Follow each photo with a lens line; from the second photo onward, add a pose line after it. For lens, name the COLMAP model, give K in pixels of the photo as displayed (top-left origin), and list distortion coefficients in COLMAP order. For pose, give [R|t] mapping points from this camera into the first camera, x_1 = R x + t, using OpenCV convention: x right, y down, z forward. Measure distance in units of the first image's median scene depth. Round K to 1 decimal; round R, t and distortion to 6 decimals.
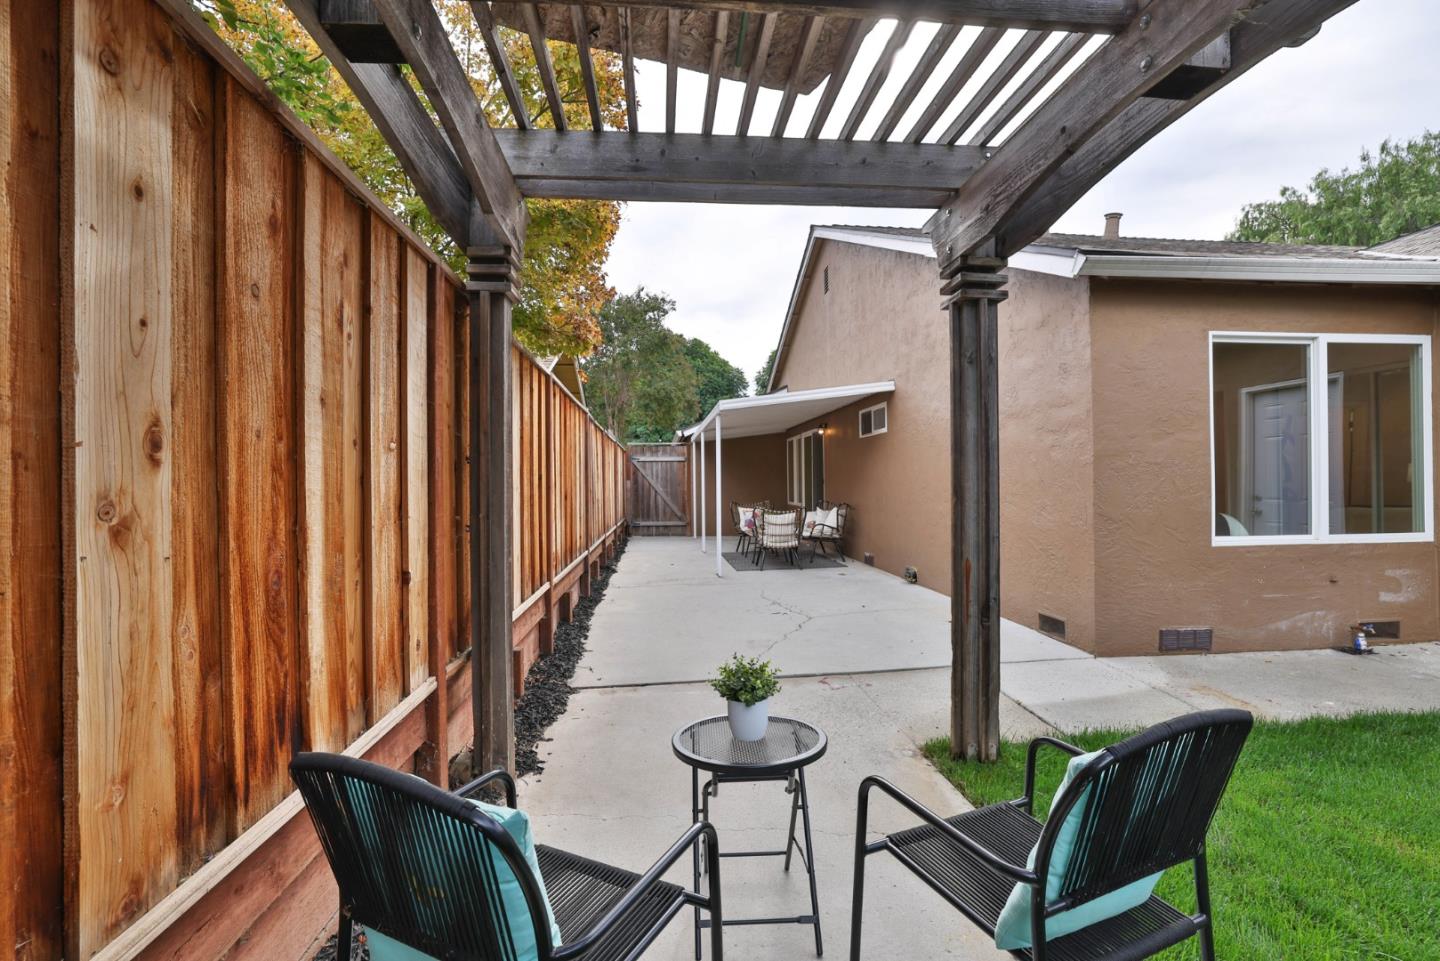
lens RADIAL K [[656.4, 0, 720.3], [0, 656.4, 480.9], [0, 0, 1]] dist [-0.033518, 0.009092]
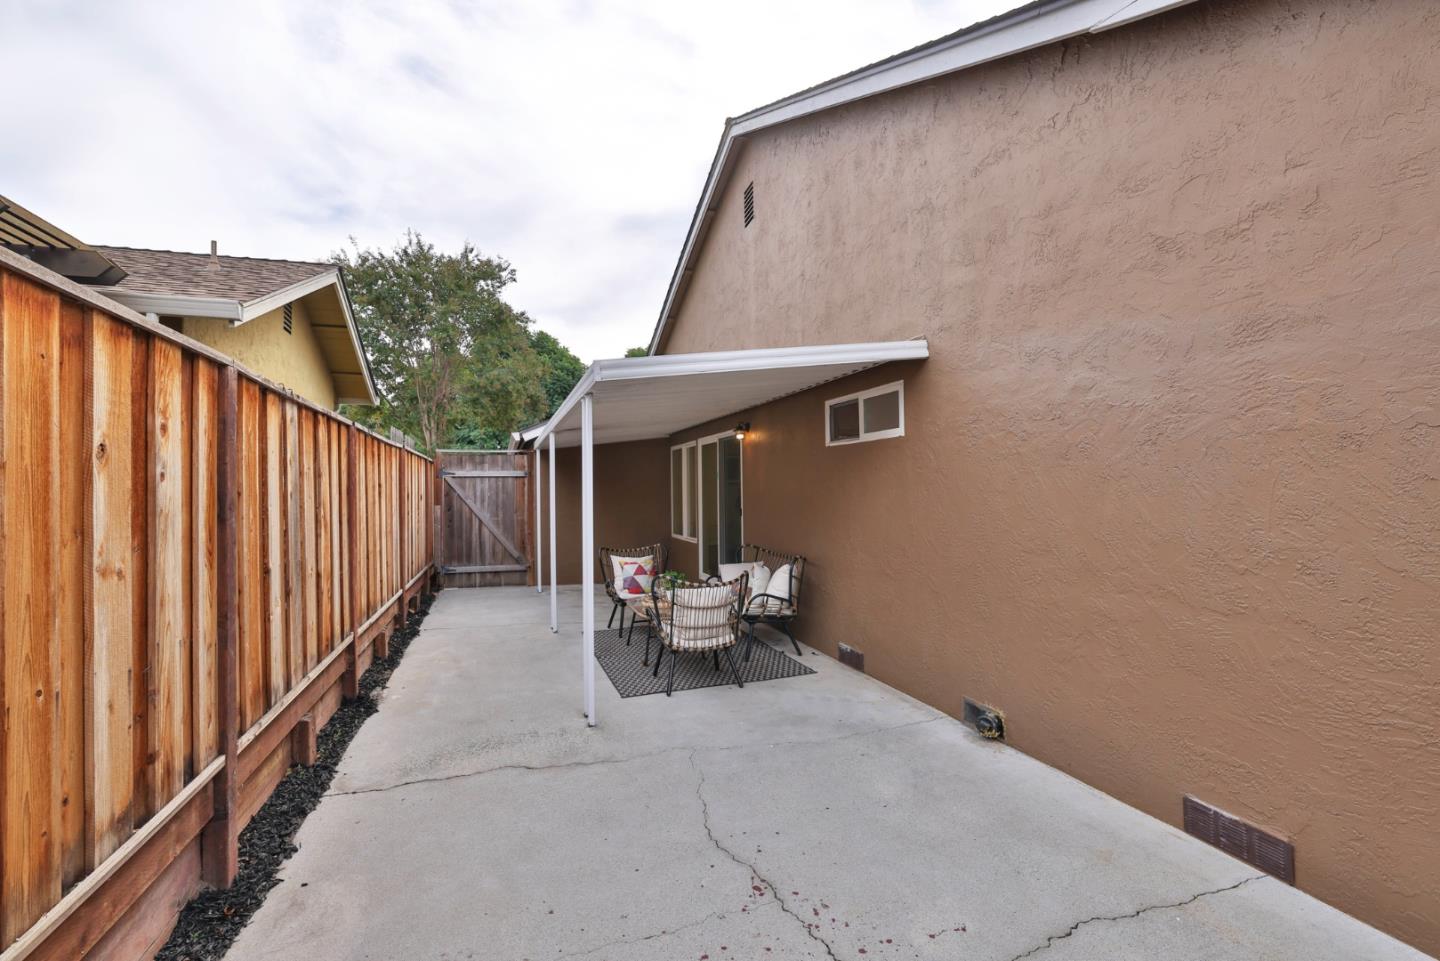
lens RADIAL K [[656.4, 0, 716.6], [0, 656.4, 478.4], [0, 0, 1]] dist [-0.033518, 0.009092]
pose [[0.974901, 0.003441, 0.222611, -0.014389], [0.000254, 0.999863, -0.016566, -0.023469], [-0.222637, 0.016207, 0.974767, 0.390117]]
